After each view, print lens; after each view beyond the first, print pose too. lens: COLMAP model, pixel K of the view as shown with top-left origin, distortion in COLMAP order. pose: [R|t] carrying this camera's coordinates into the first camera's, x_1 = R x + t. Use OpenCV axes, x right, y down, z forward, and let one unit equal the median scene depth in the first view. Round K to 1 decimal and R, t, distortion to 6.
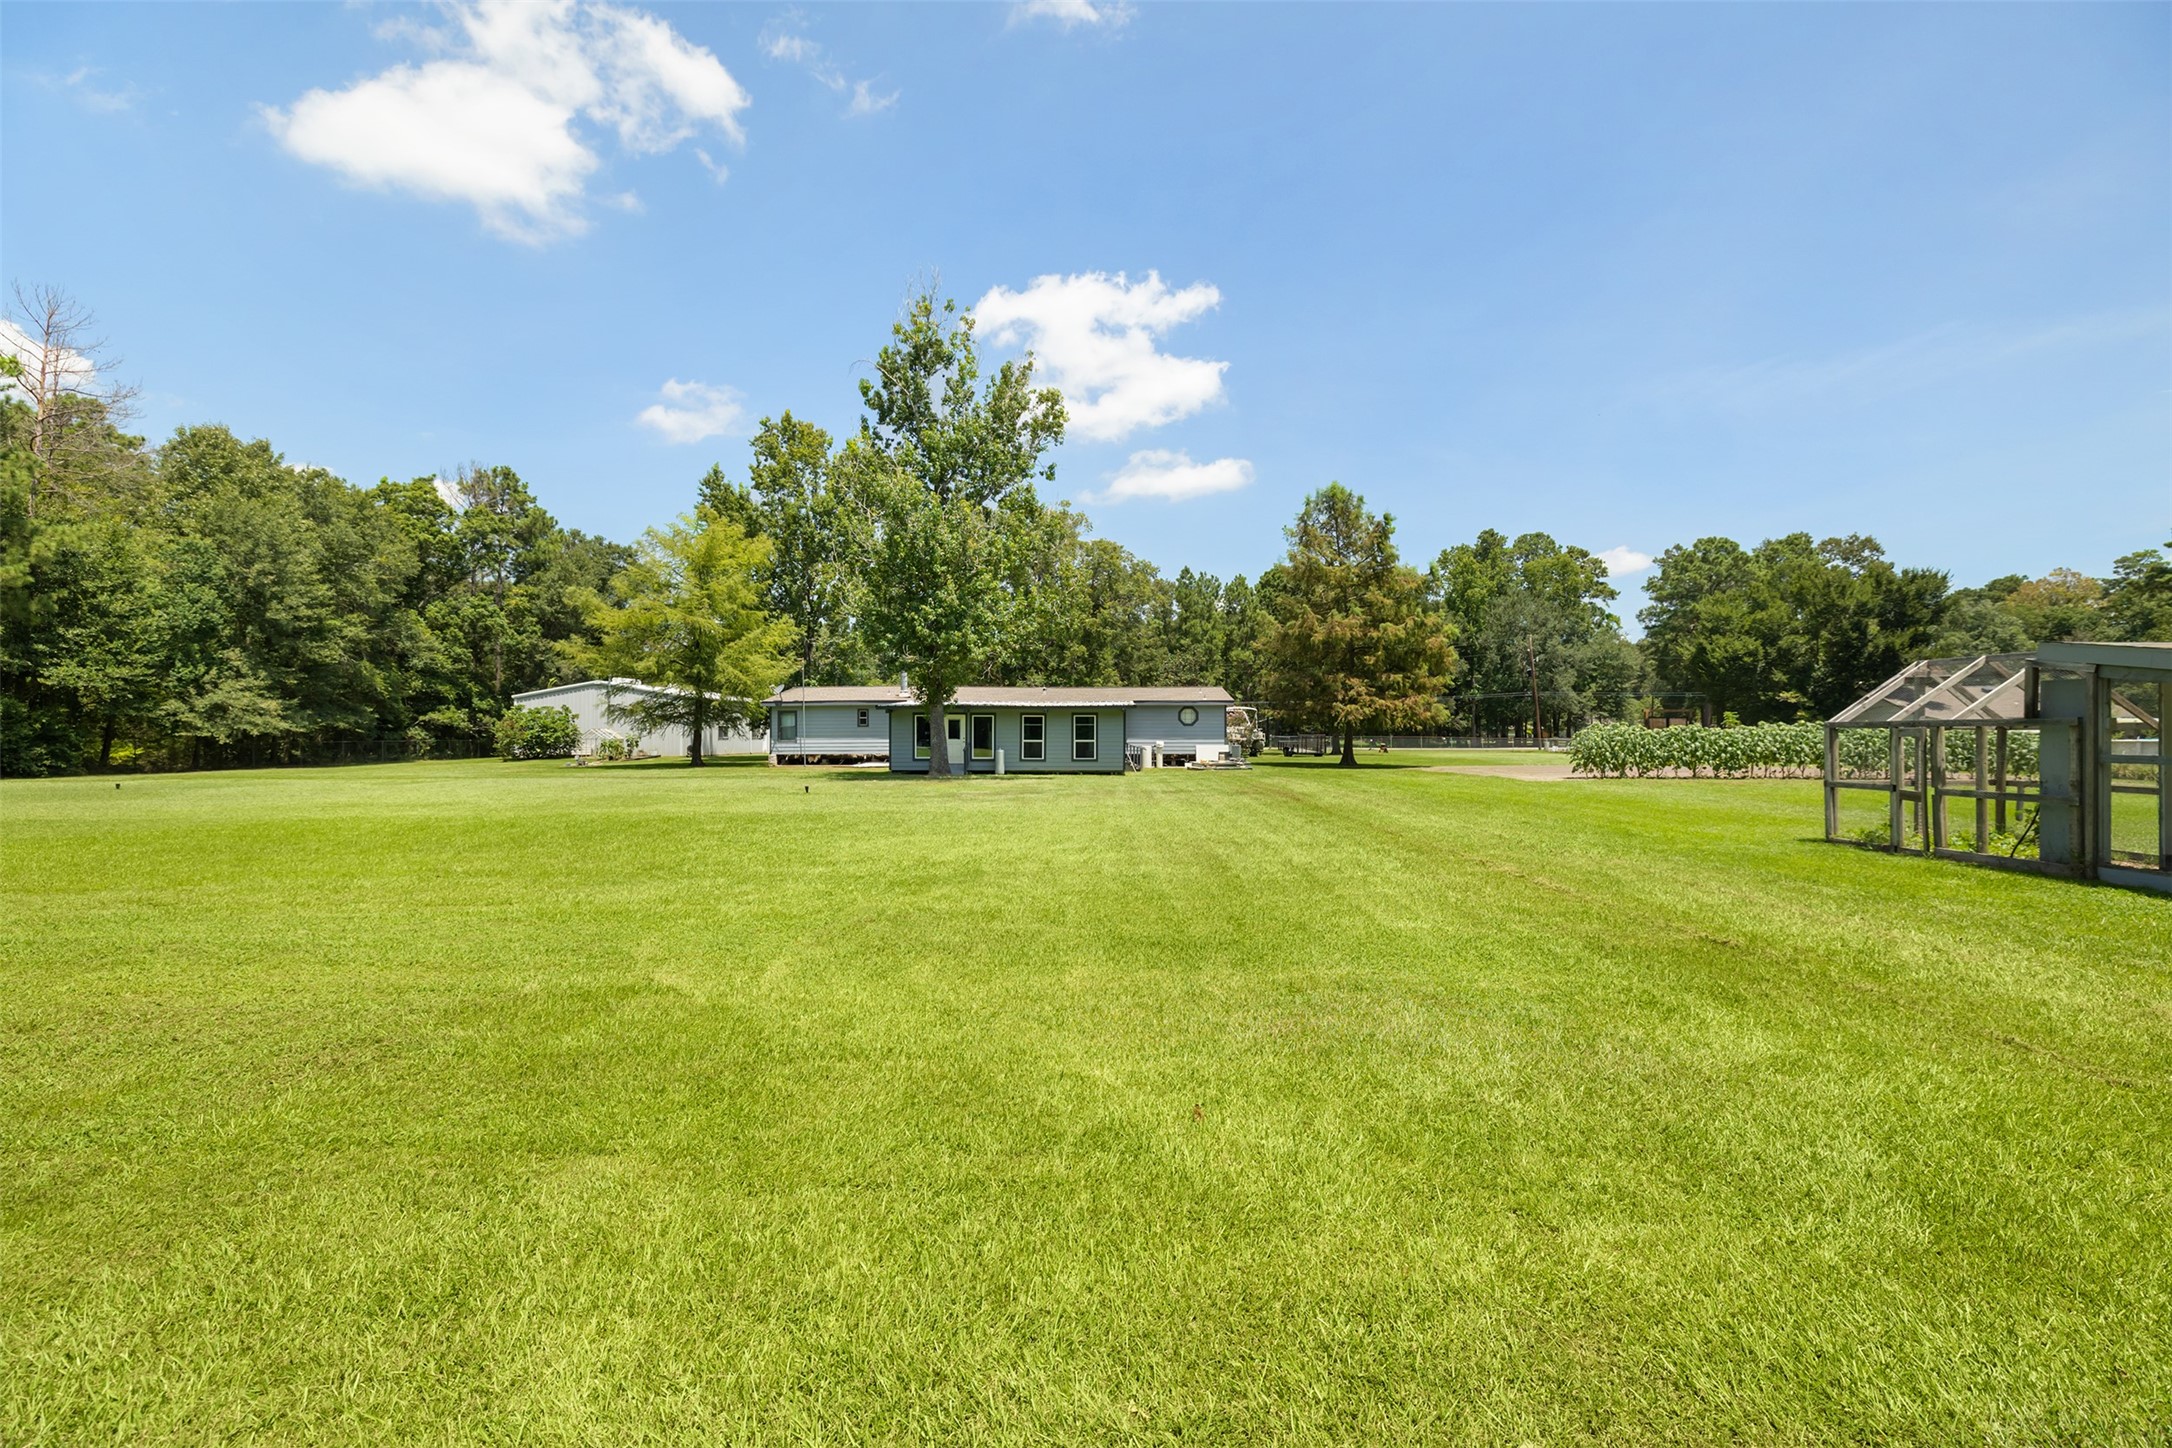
lens RADIAL K [[921.9, 0, 1087.1], [0, 921.9, 727.4], [0, 0, 1]] dist [0.000511, -0.000390]
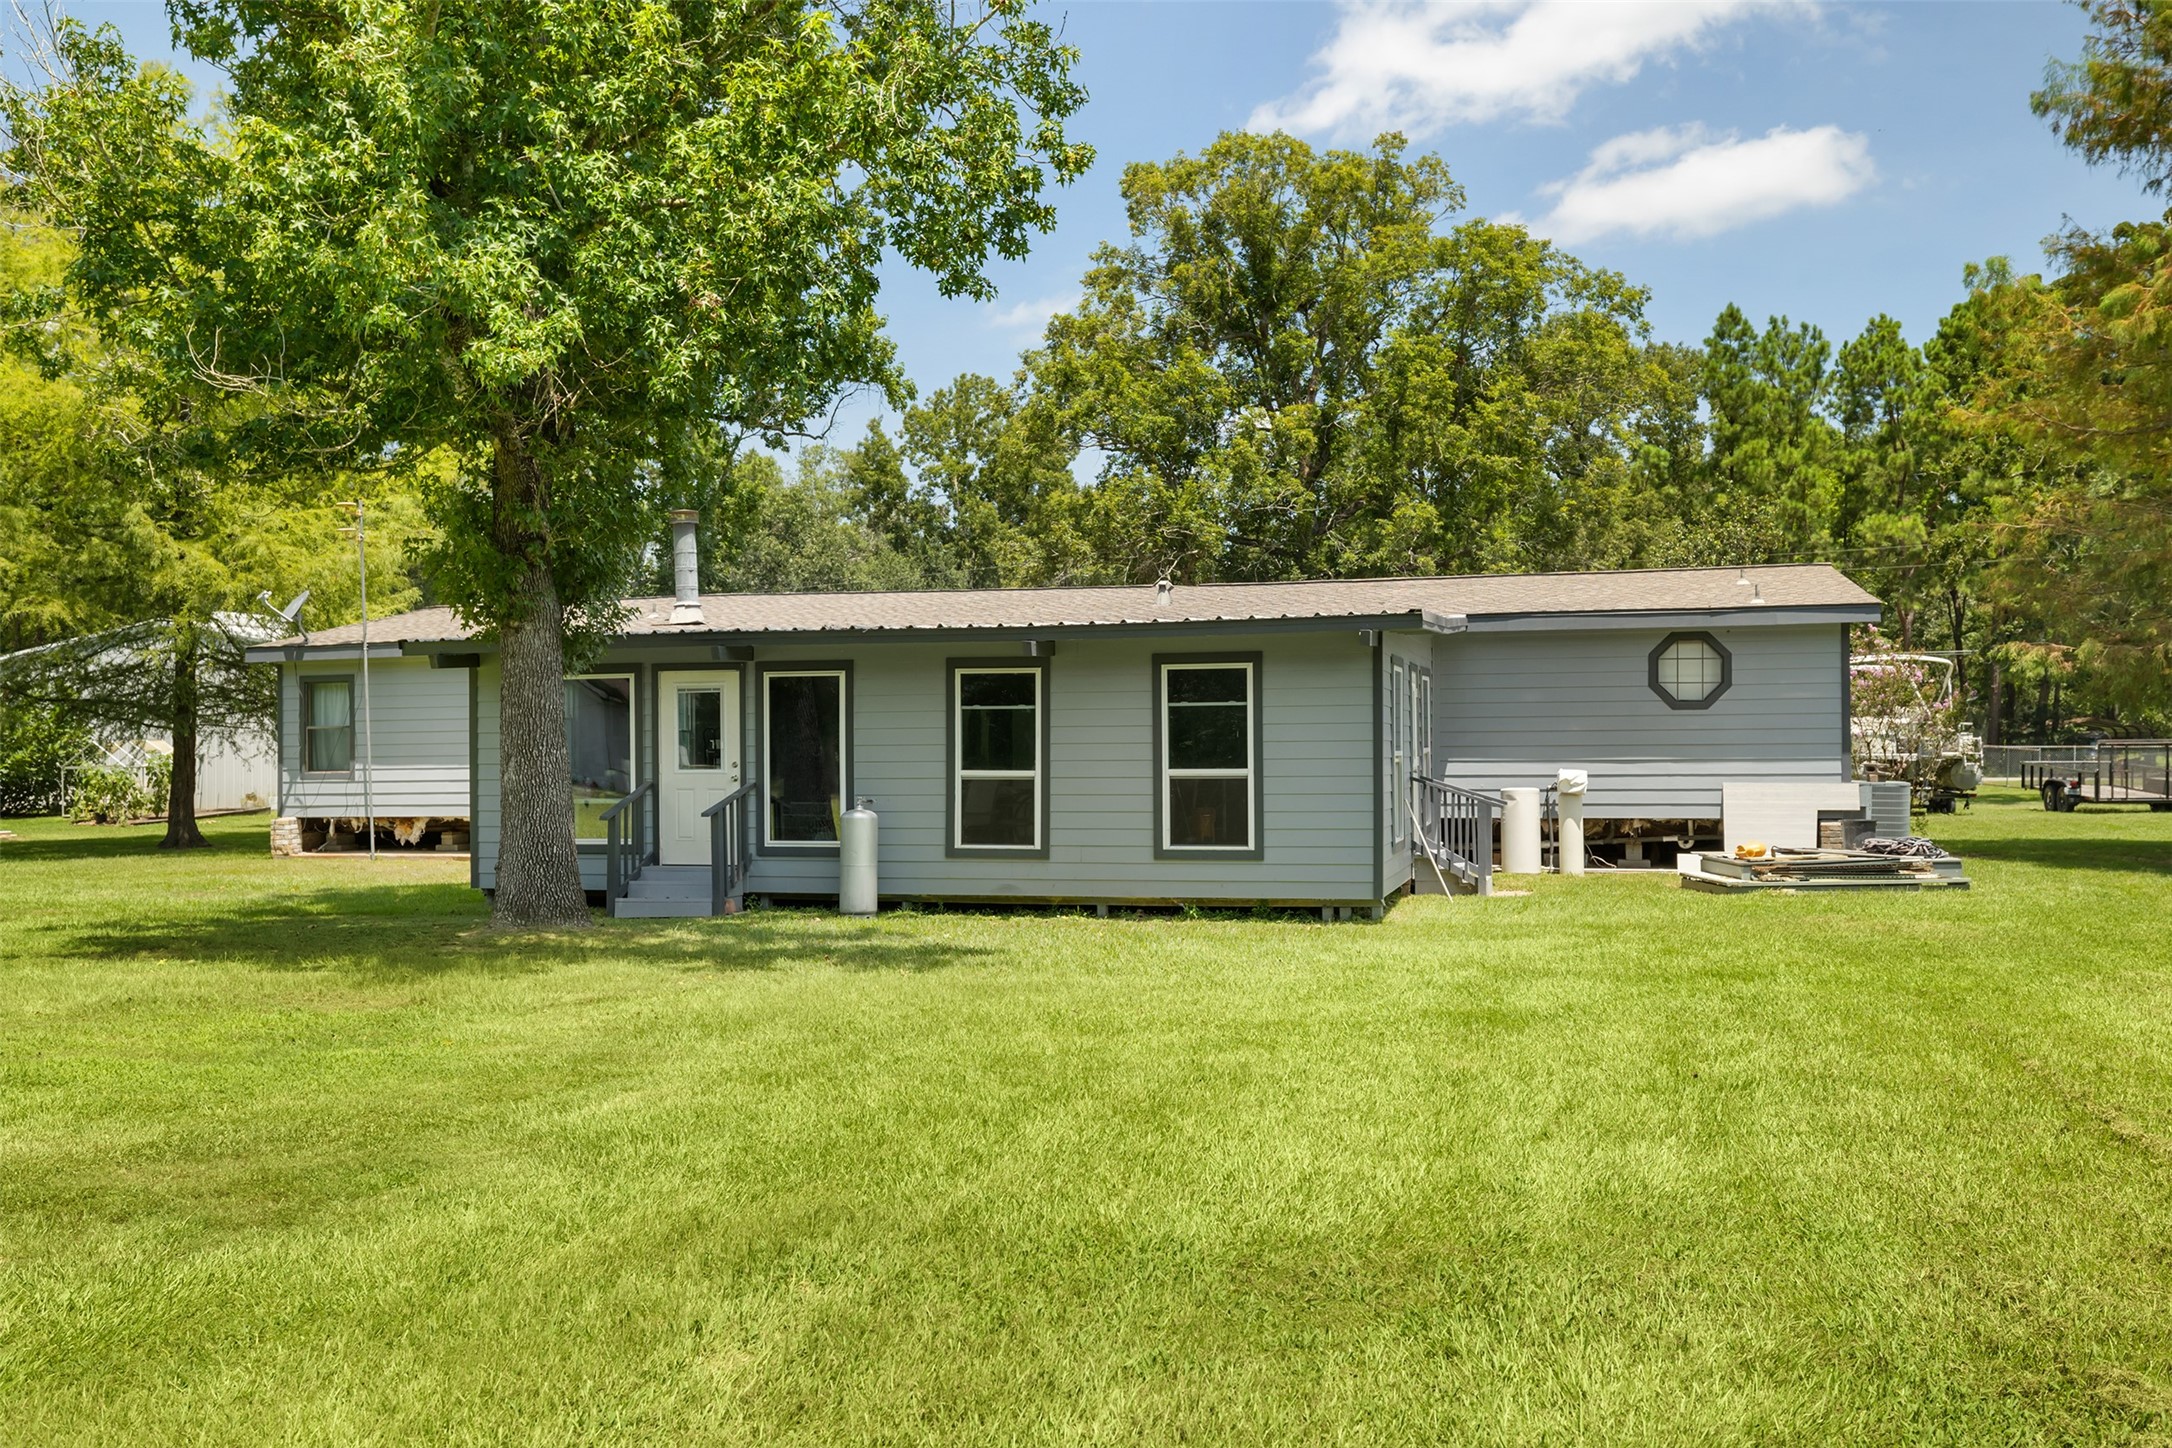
lens RADIAL K [[1864.0, 0, 1084.5], [0, 1864.0, 722.1], [0, 0, 1]] dist [-0.003008, 0.001424]
pose [[0.971472, -0.010912, -0.236904, 0.068228], [0.009357, 0.999927, -0.007686, 0.004519], [0.236971, 0.005251, 0.971503, 0.453332]]
